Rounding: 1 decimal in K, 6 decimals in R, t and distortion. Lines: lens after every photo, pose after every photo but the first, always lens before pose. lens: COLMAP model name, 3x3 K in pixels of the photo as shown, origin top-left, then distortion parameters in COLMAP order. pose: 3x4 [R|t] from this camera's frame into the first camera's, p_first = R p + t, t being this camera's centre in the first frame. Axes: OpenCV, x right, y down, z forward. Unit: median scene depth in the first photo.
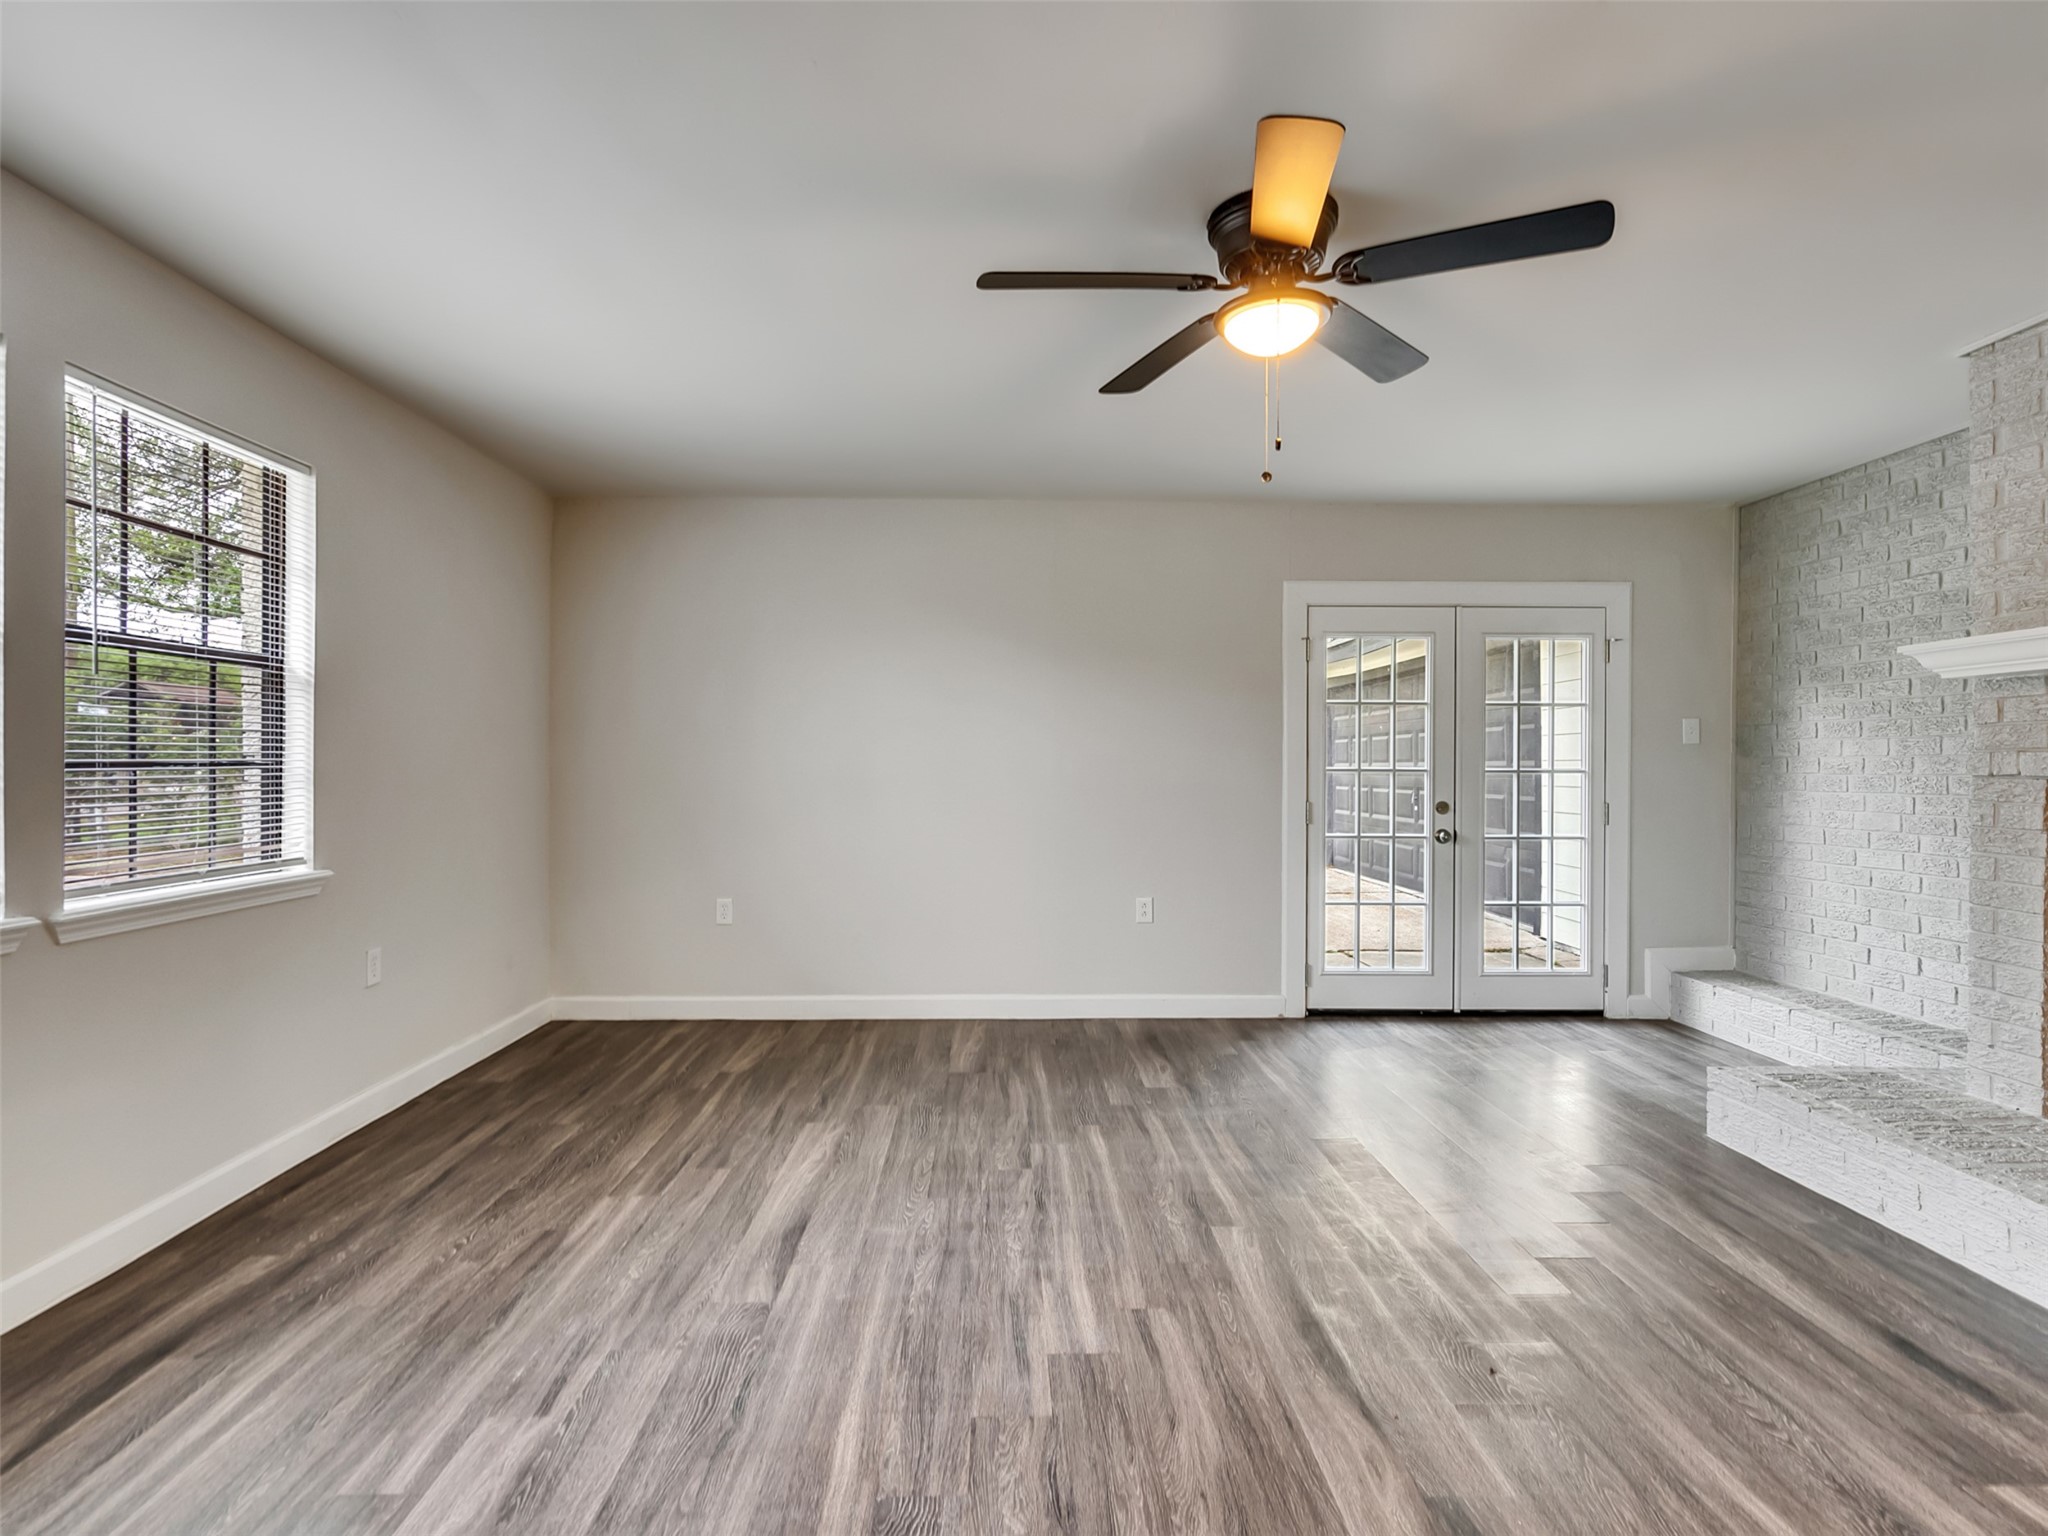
lens RADIAL K [[1047.5, 0, 1003.6], [0, 1047.5, 767.0], [0, 0, 1]] dist [-0.006297, 0.003125]
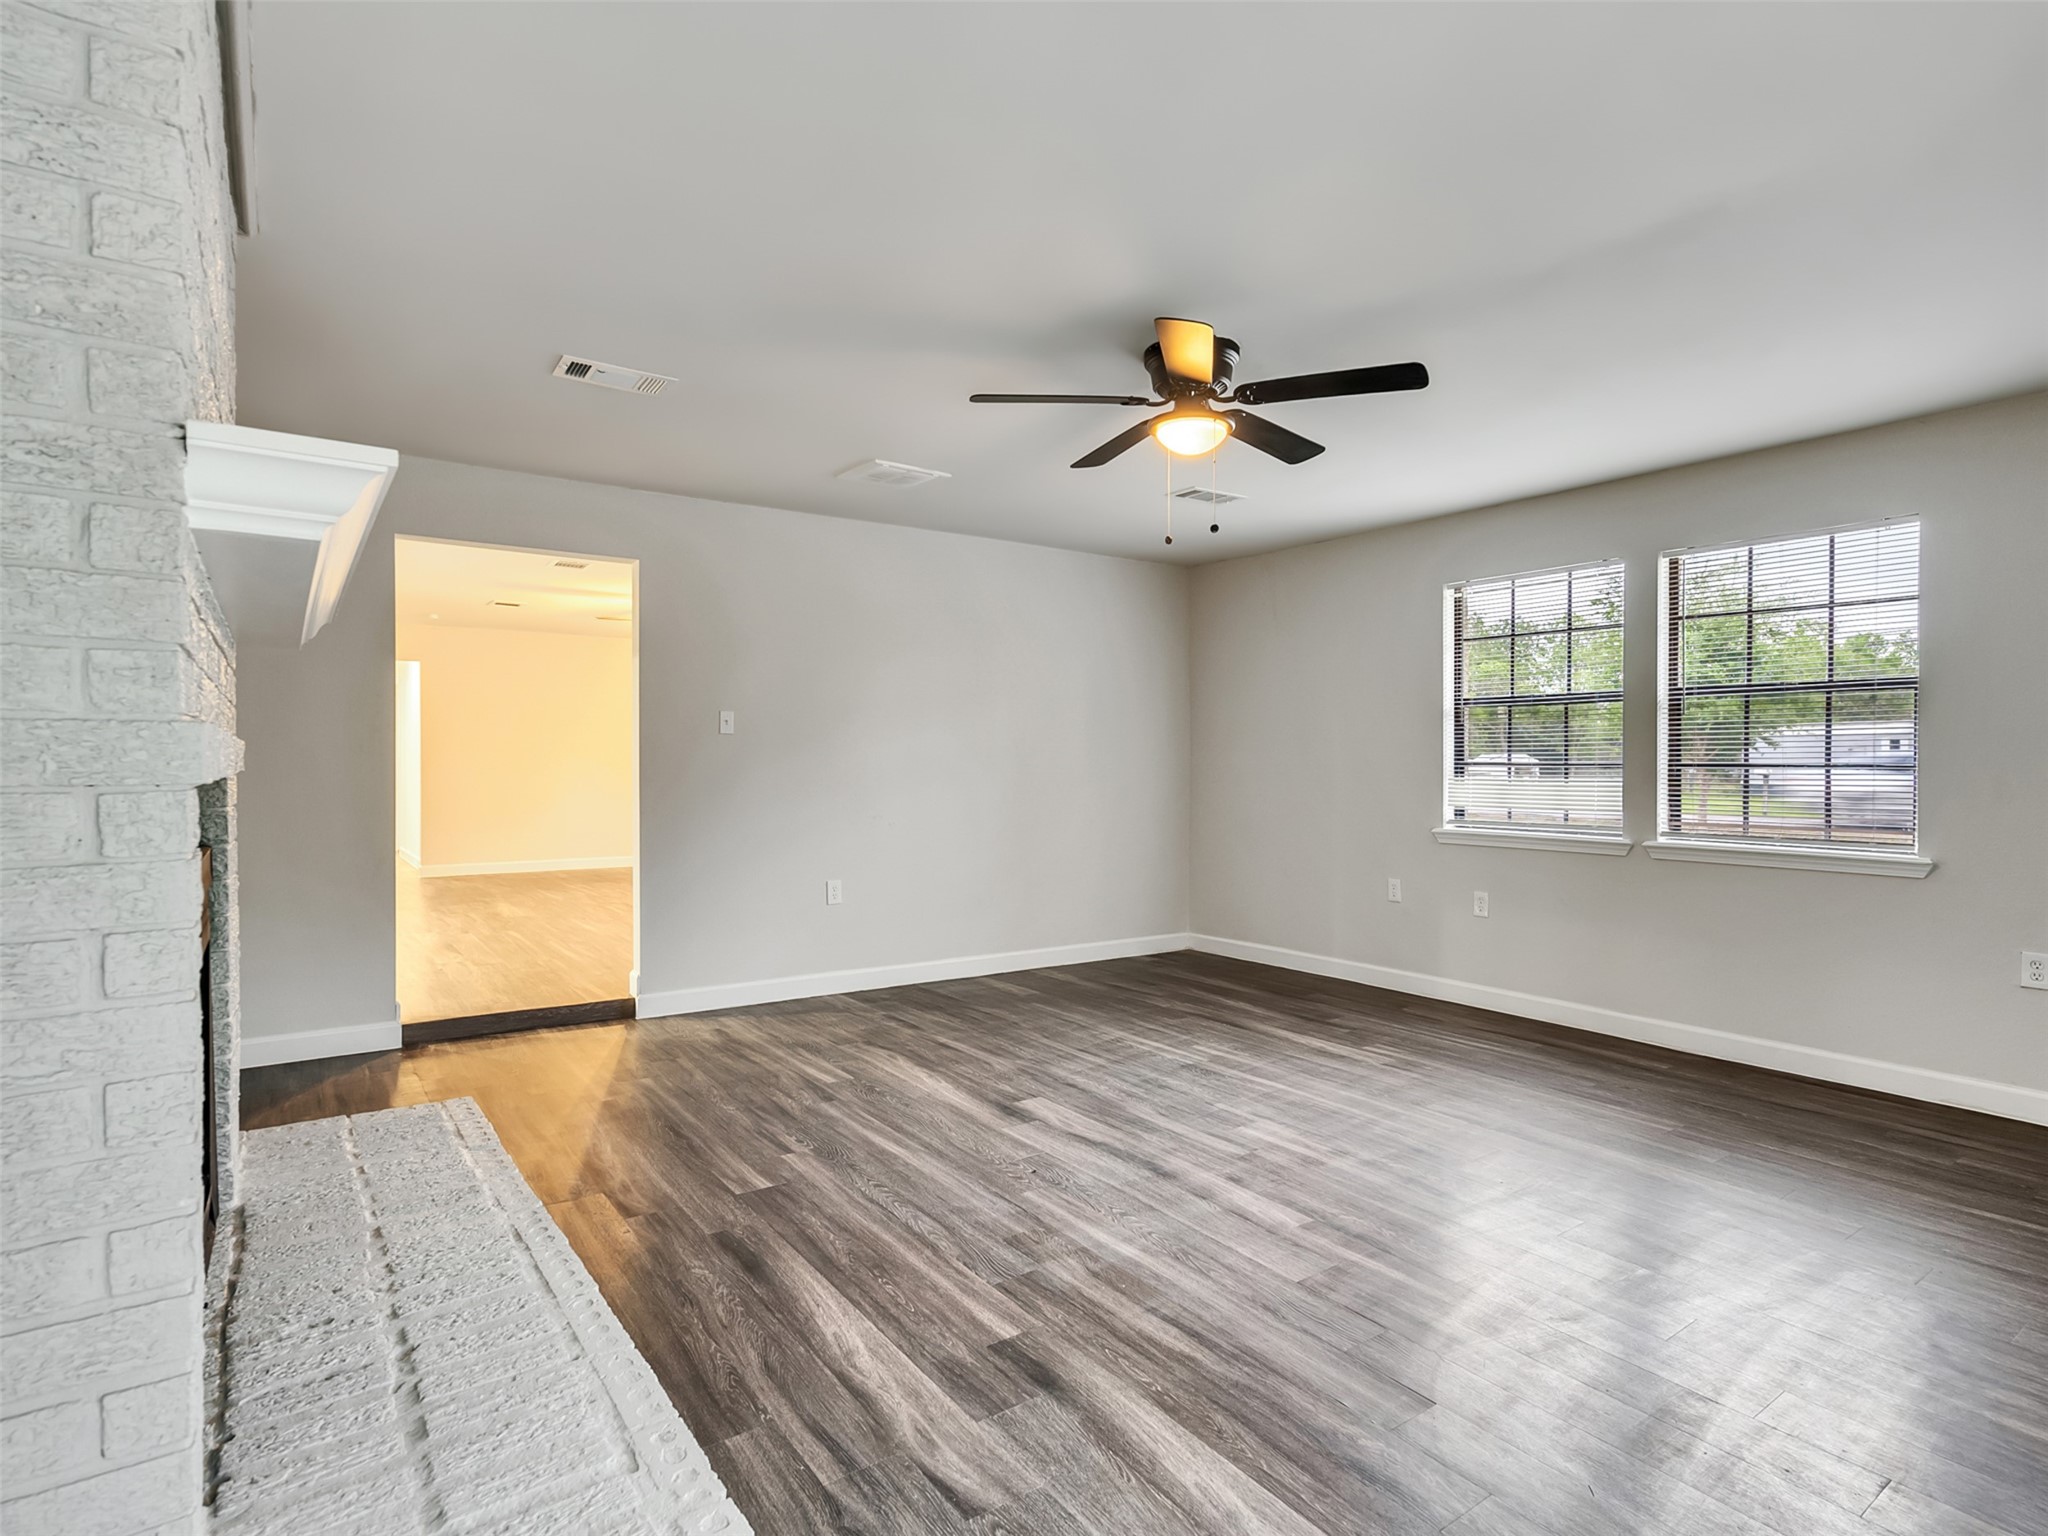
lens RADIAL K [[1047.5, 0, 1003.6], [0, 1047.5, 767.0], [0, 0, 1]] dist [-0.006297, 0.003125]
pose [[-0.822406, -0.002387, -0.568897, 1.174415], [-0.008904, 0.999923, 0.008675, -0.004925], [0.568832, 0.012200, -0.822363, 1.905210]]
